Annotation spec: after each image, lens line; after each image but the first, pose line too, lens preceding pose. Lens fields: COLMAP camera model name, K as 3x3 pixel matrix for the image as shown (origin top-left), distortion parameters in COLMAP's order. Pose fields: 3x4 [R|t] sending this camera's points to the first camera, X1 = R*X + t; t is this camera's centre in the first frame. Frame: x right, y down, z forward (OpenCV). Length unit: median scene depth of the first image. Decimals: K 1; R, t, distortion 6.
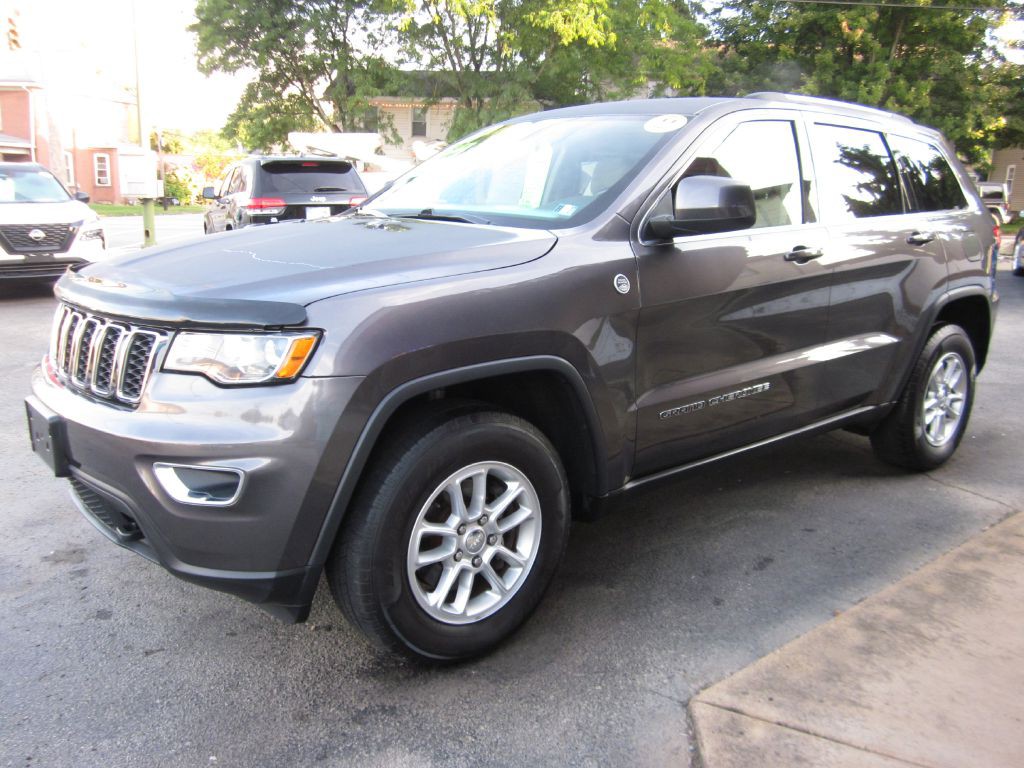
lens RADIAL K [[855.5, 0, 514.4], [0, 855.5, 388.6], [0, 0, 1]] dist [-0.032729, 0.003742]
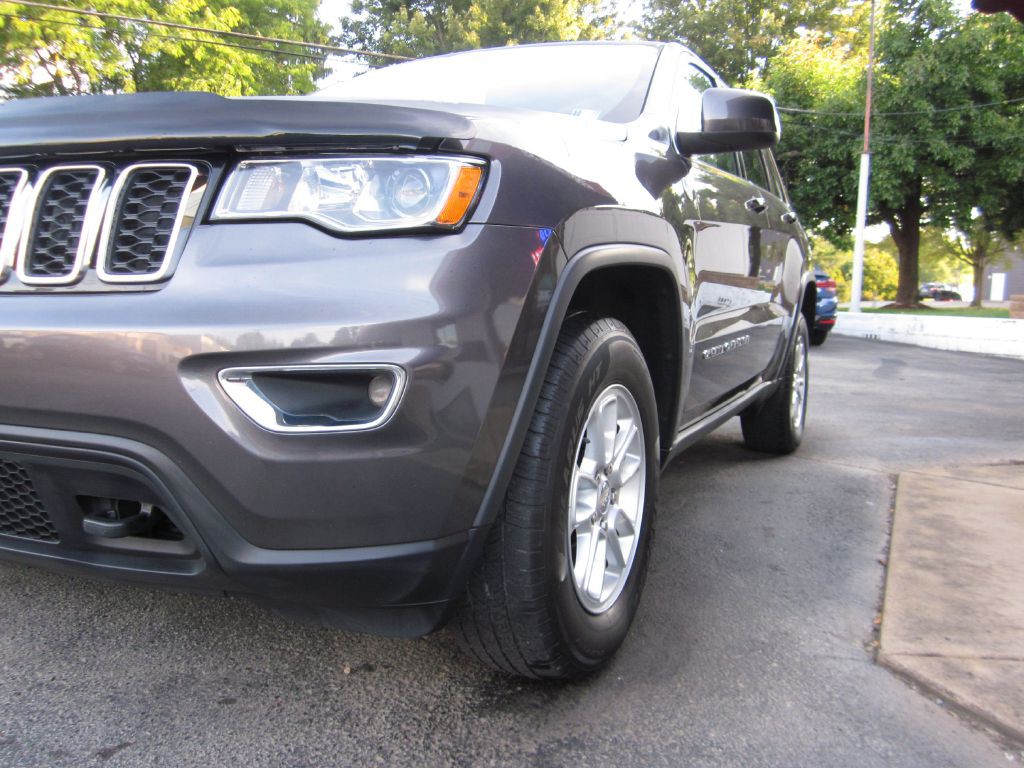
lens RADIAL K [[855.5, 0, 513.5], [0, 855.5, 386.3], [0, 0, 1]] dist [-0.032729, 0.003742]
pose [[0.910137, -0.039586, 0.412412, -0.374561], [0.083334, 0.992572, -0.088633, 0.128090], [-0.405840, 0.115036, 0.906676, 0.315386]]
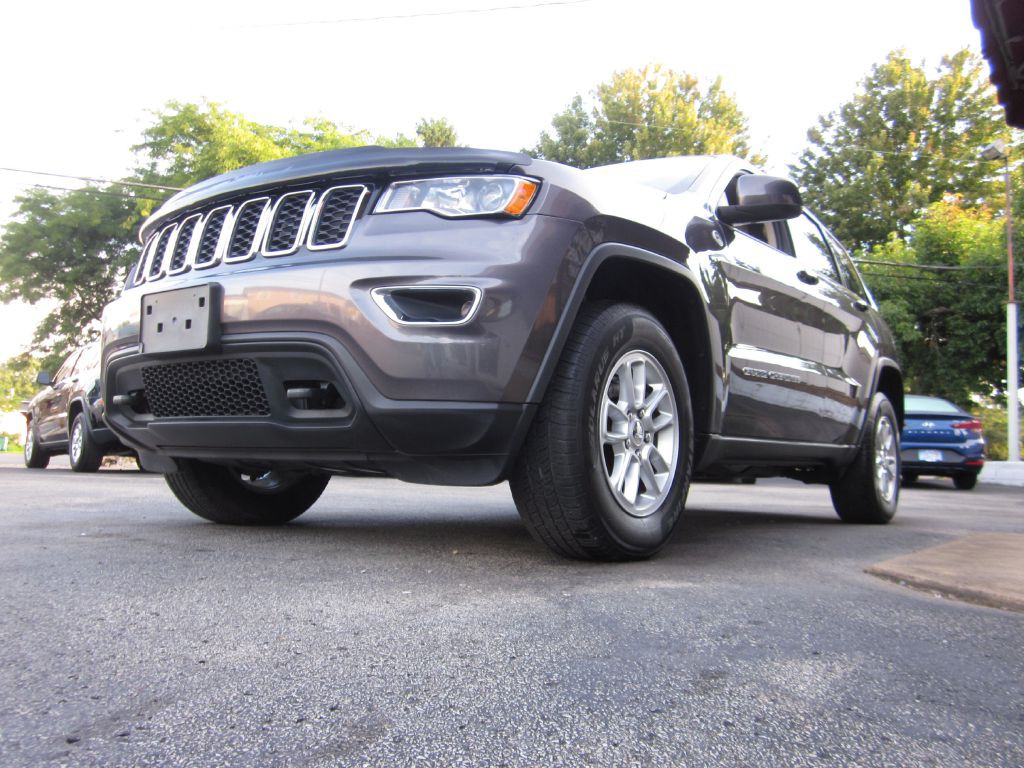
lens RADIAL K [[855.5, 0, 514.2], [0, 855.5, 389.2], [0, 0, 1]] dist [-0.032729, 0.003742]
pose [[0.969639, 0.036077, 0.241866, -0.388407], [0.038500, 0.954202, -0.296676, 0.380701], [-0.241492, 0.296981, 0.923842, 0.077262]]
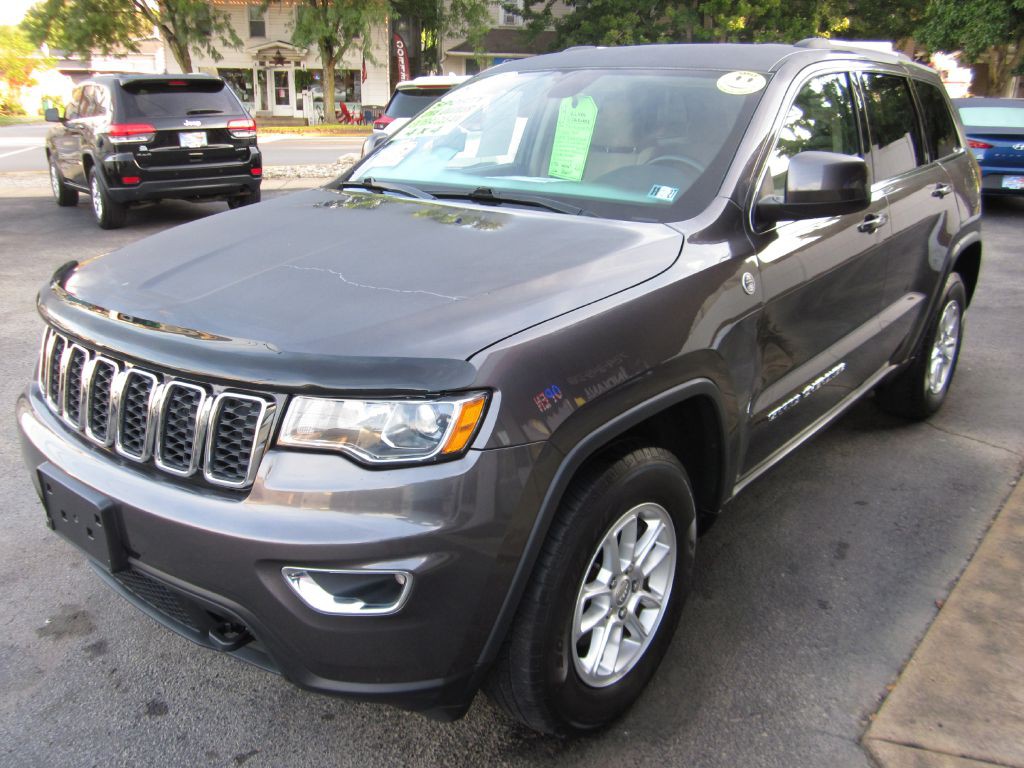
lens RADIAL K [[855.5, 0, 513.1], [0, 855.5, 388.7], [0, 0, 1]] dist [-0.032729, 0.003742]
pose [[0.983585, -0.067118, 0.167498, -0.260729], [0.048324, 0.992321, 0.113863, -0.122299], [-0.173854, -0.103899, 0.979275, 0.159852]]
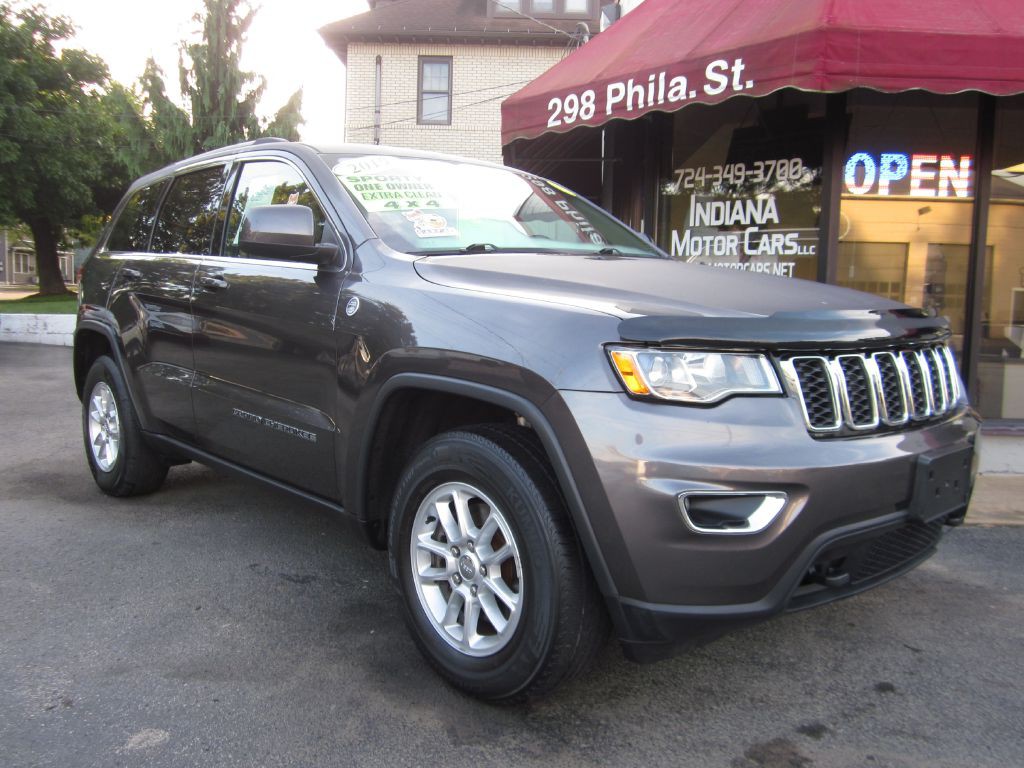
lens RADIAL K [[855.5, 0, 512.9], [0, 855.5, 386.5], [0, 0, 1]] dist [-0.032729, 0.003742]
pose [[-0.056961, -0.133955, 0.989349, -1.368183], [0.203365, 0.968625, 0.142857, -0.281297], [-0.977445, 0.209337, -0.027932, 1.370265]]
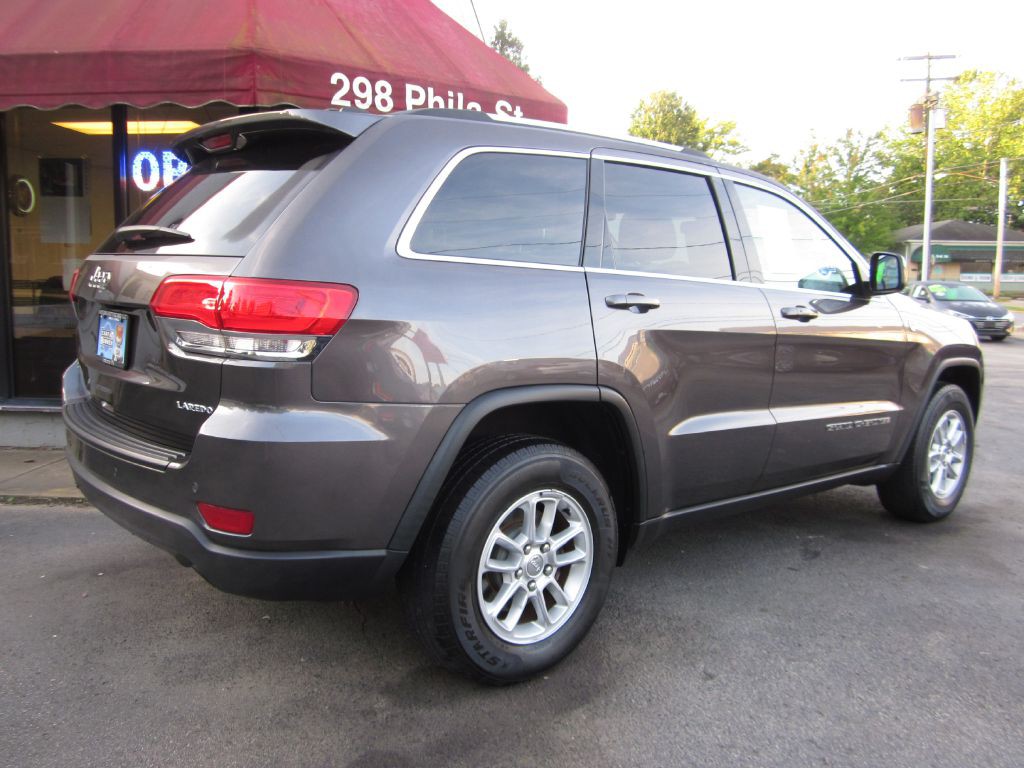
lens RADIAL K [[855.5, 0, 517.4], [0, 855.5, 380.4], [0, 0, 1]] dist [-0.032729, 0.003742]
pose [[-0.998699, -0.044482, -0.024952, 0.458503], [-0.050319, 0.939190, 0.339691, -0.674598], [0.008324, 0.340504, -0.940206, 3.042546]]
